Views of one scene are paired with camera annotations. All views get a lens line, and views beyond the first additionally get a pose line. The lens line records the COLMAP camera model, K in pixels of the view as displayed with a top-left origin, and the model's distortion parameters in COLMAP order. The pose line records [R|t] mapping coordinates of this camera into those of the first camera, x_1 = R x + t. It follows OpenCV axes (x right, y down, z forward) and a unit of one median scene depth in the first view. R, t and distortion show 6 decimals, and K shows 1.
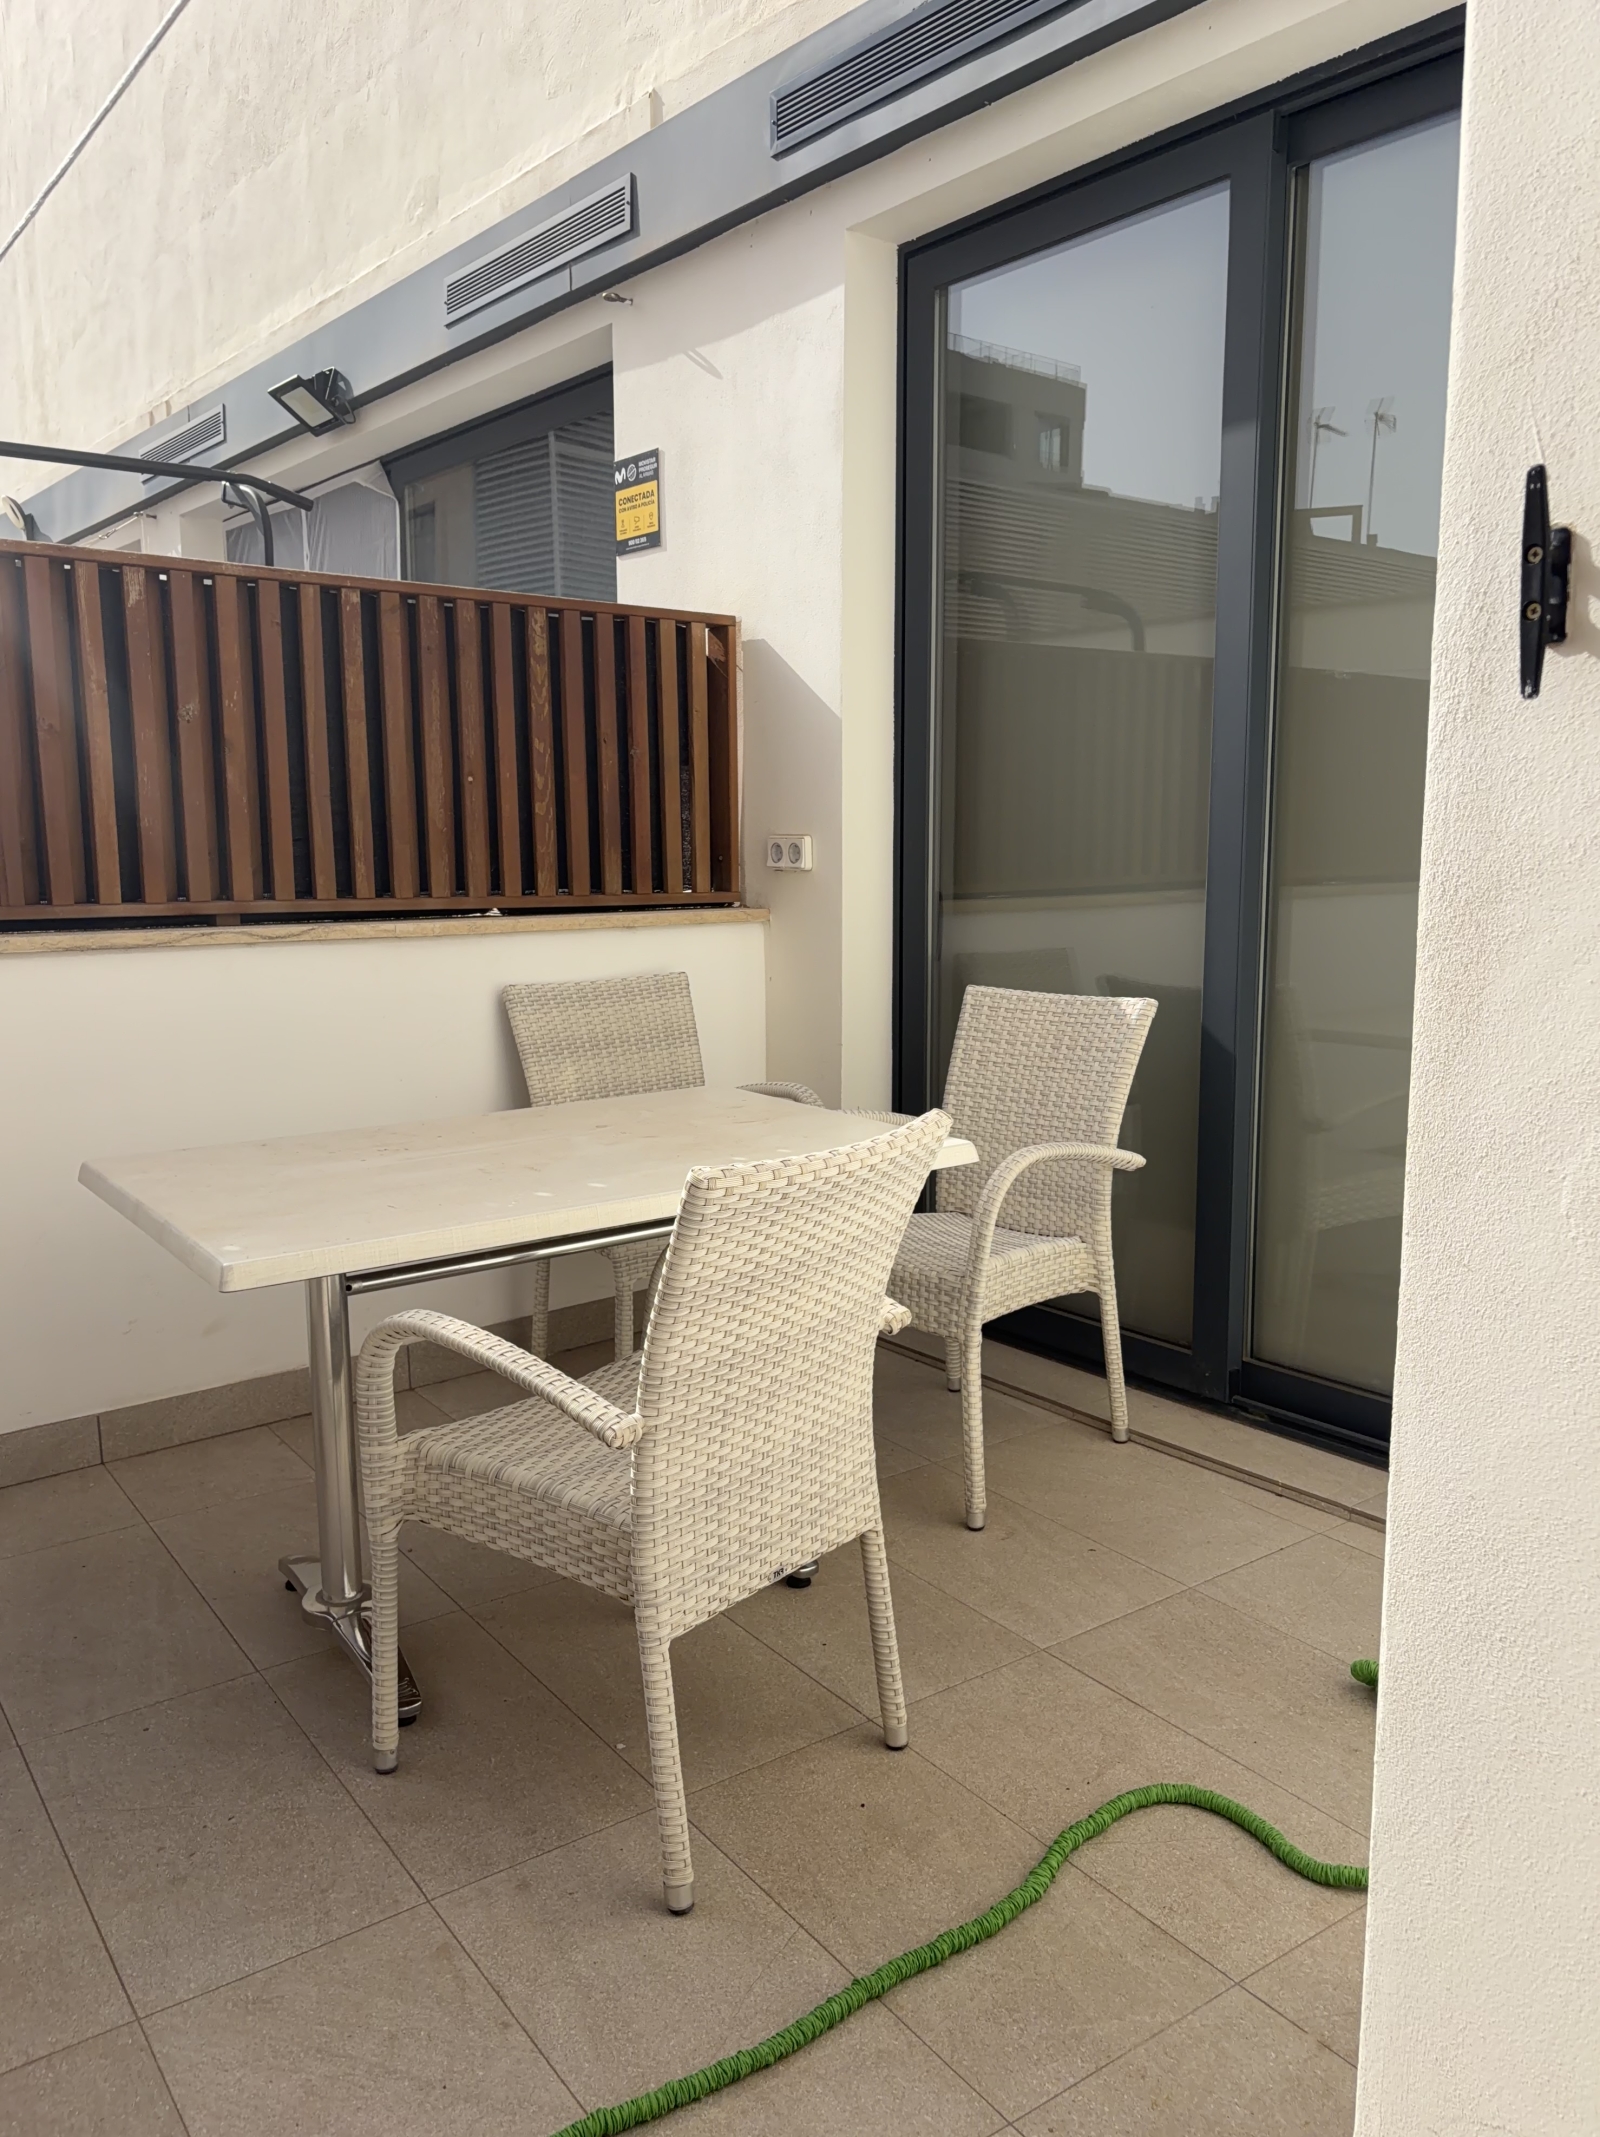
lens RADIAL K [[1648.5, 0, 803.5], [0, 1648.5, 1077.7], [0, 0, 1]] dist [0.047249, -0.059334]
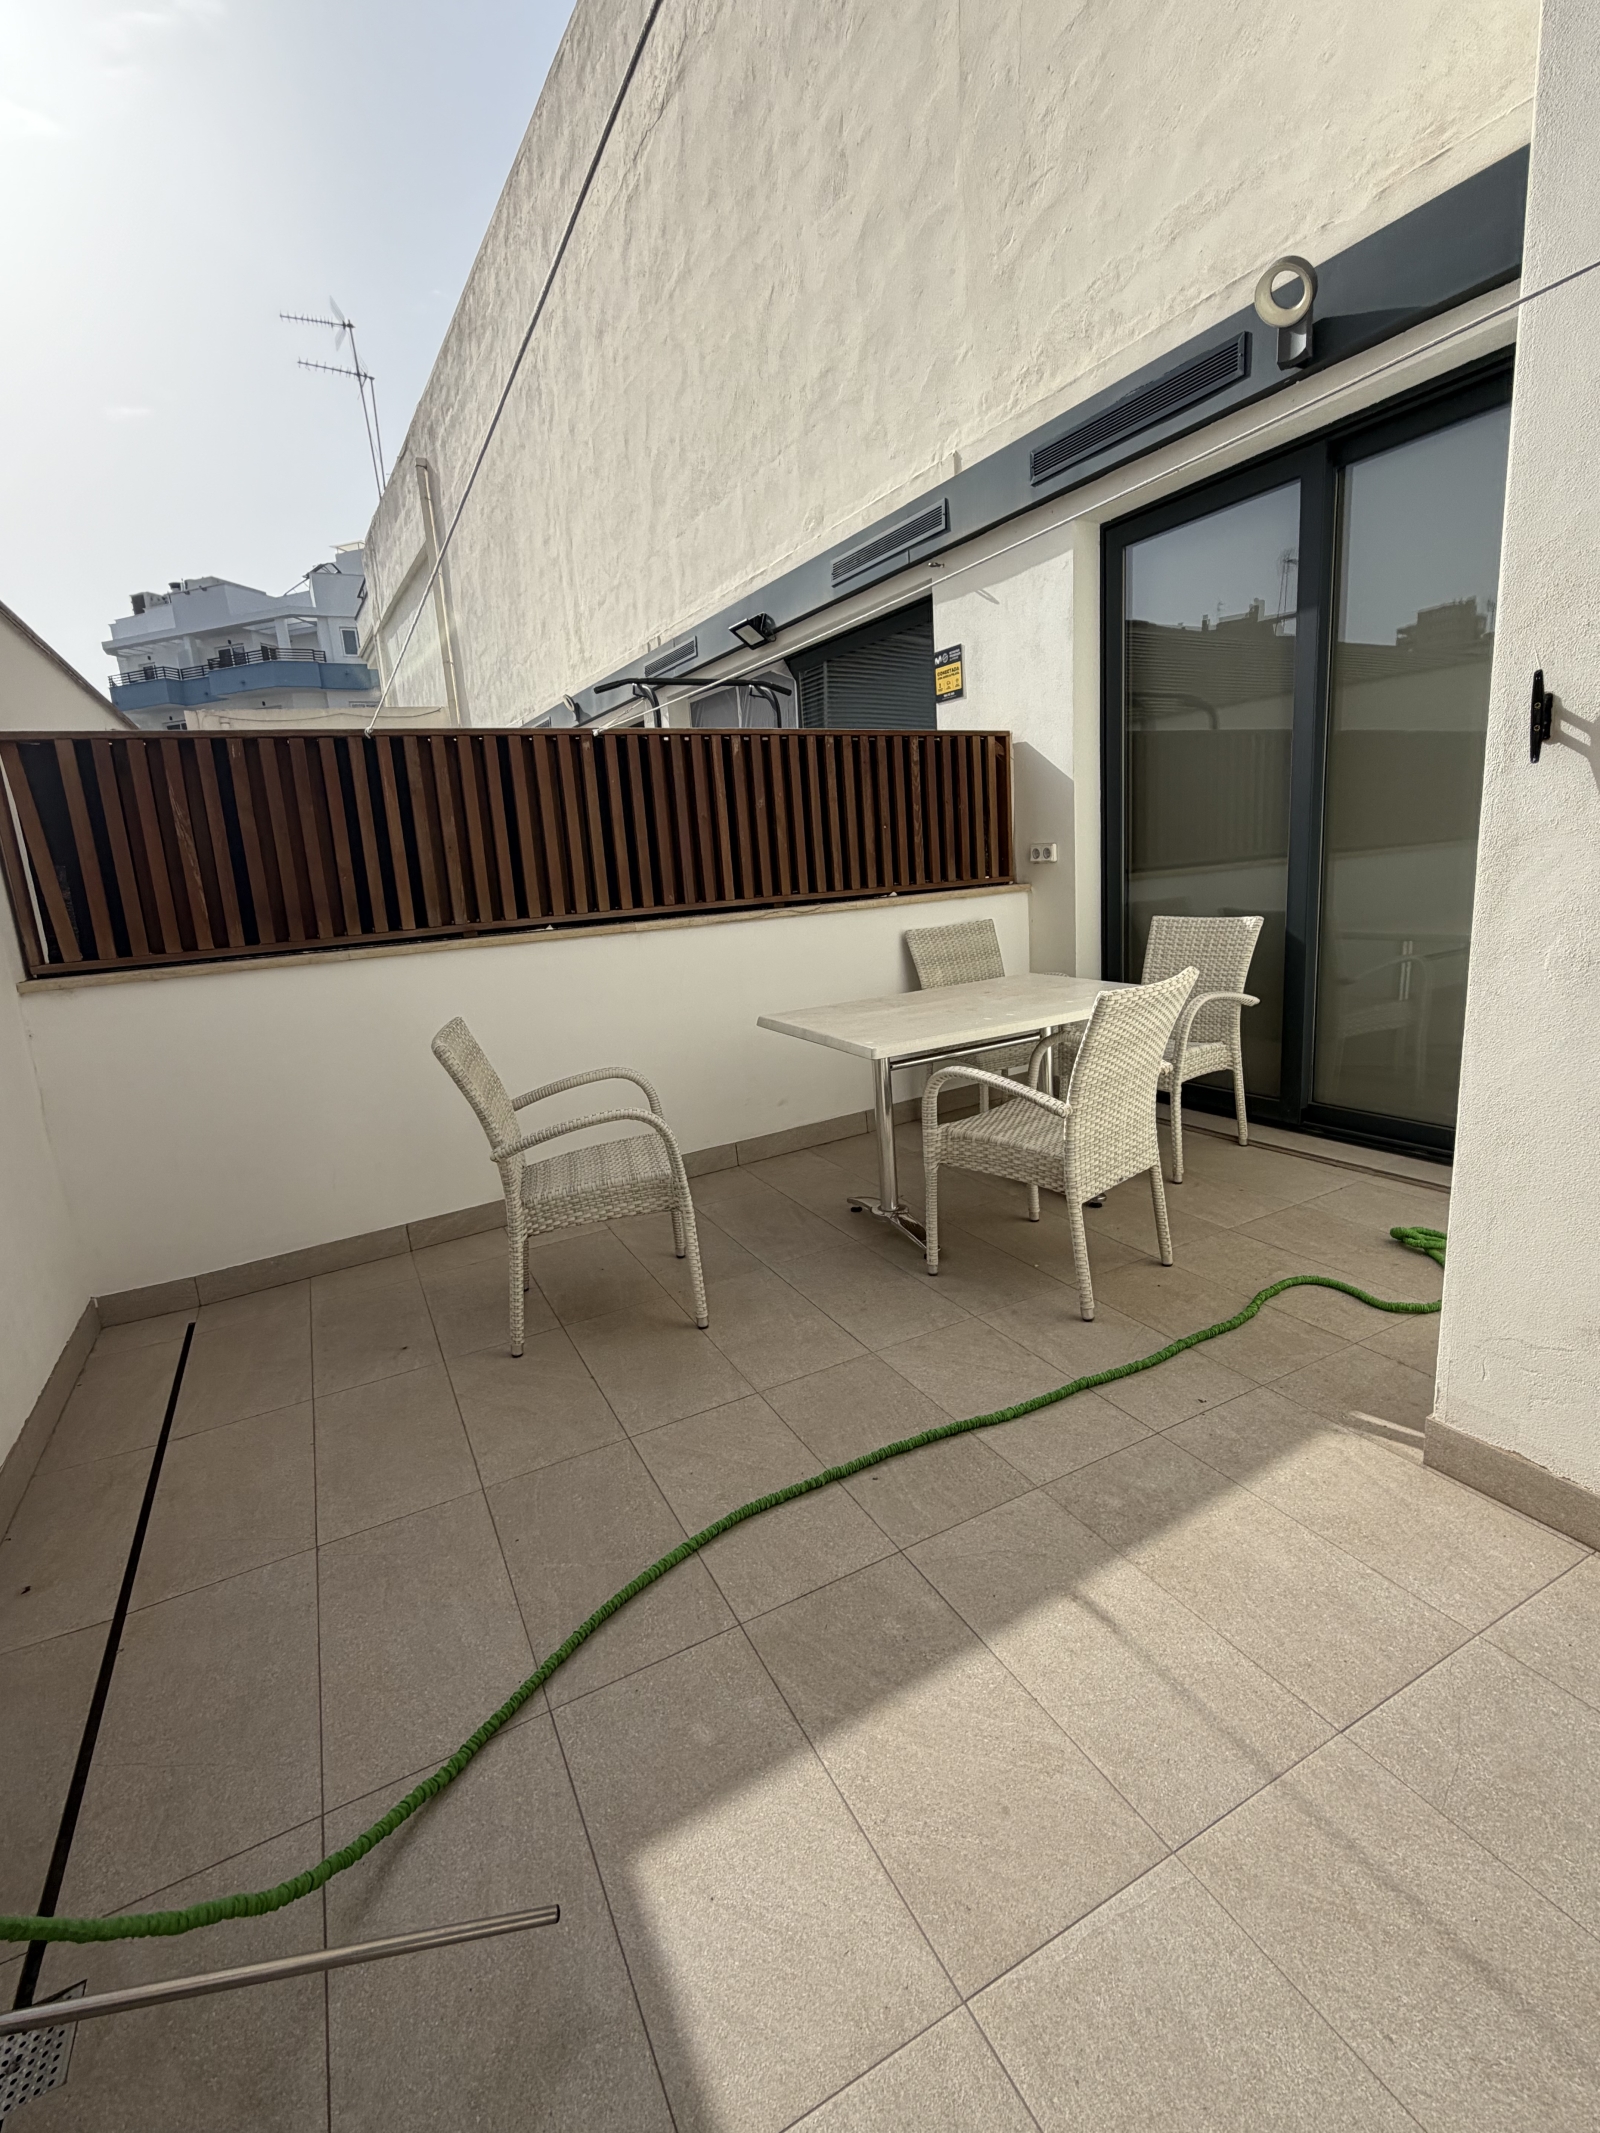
lens RADIAL K [[979.7, 0, 800.0], [0, 979.7, 1066.5], [0, 0, 1]] dist [0.001876, 0.000042]
pose [[0.987476, -0.034267, -0.154005, -0.127895], [0.044752, 0.996872, 0.065137, 0.024058], [0.151291, -0.071213, 0.985921, -0.190613]]
